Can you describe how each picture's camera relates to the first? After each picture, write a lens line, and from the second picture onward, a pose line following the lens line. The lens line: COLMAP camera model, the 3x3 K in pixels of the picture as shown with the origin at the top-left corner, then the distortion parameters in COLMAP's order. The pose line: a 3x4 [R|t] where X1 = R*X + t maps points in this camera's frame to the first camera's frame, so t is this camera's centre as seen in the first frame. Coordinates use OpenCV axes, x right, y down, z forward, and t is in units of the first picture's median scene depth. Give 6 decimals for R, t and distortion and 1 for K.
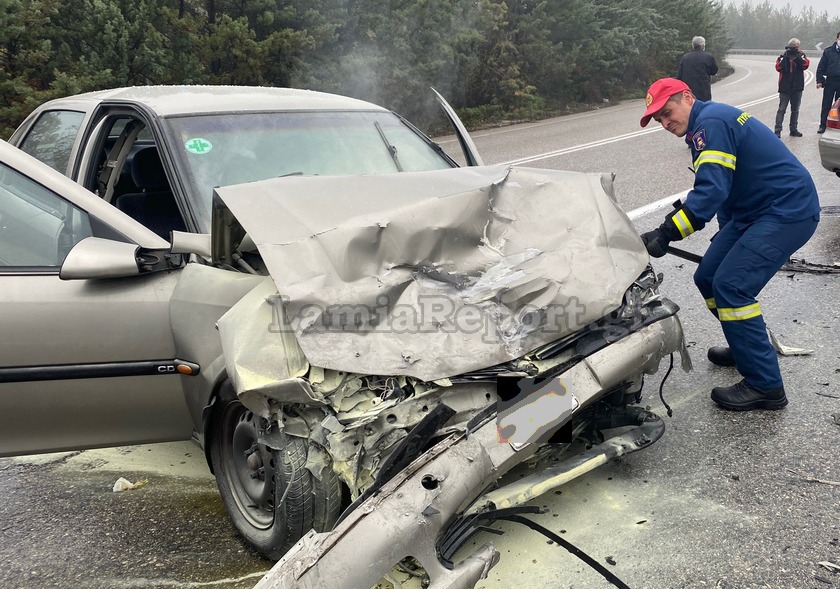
lens RADIAL K [[783.0, 0, 483.0], [0, 783.0, 266.1], [0, 0, 1]] dist [-0.006733, -0.014890]
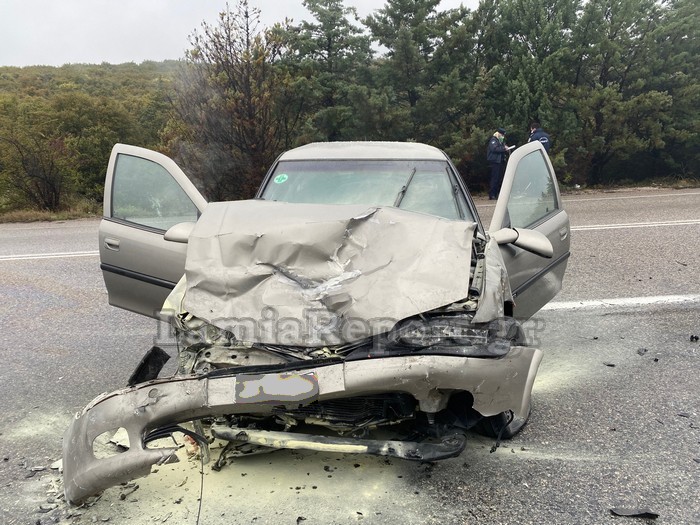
lens RADIAL K [[531.8, 0, 339.1], [0, 531.8, 256.4], [0, 0, 1]] dist [0.050118, -0.054044]
pose [[0.653849, 0.167216, -0.737916, 0.713066], [-0.169460, 0.982862, 0.072567, -0.107984], [0.737404, 0.077599, 0.670980, 0.394949]]
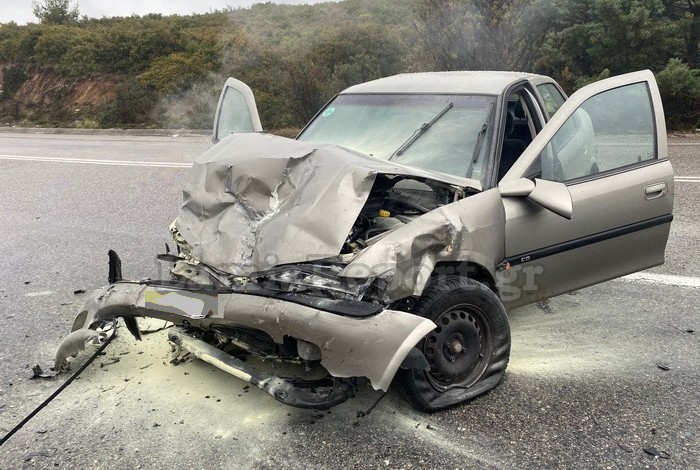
lens RADIAL K [[529.6, 0, 350.6], [0, 529.6, 191.0], [0, 0, 1]] dist [0.024401, -0.009673]
pose [[0.209712, 0.230678, -0.950162, 0.973709], [-0.197584, 0.961721, 0.189875, -0.256107], [0.957591, 0.147918, 0.247263, 0.921565]]
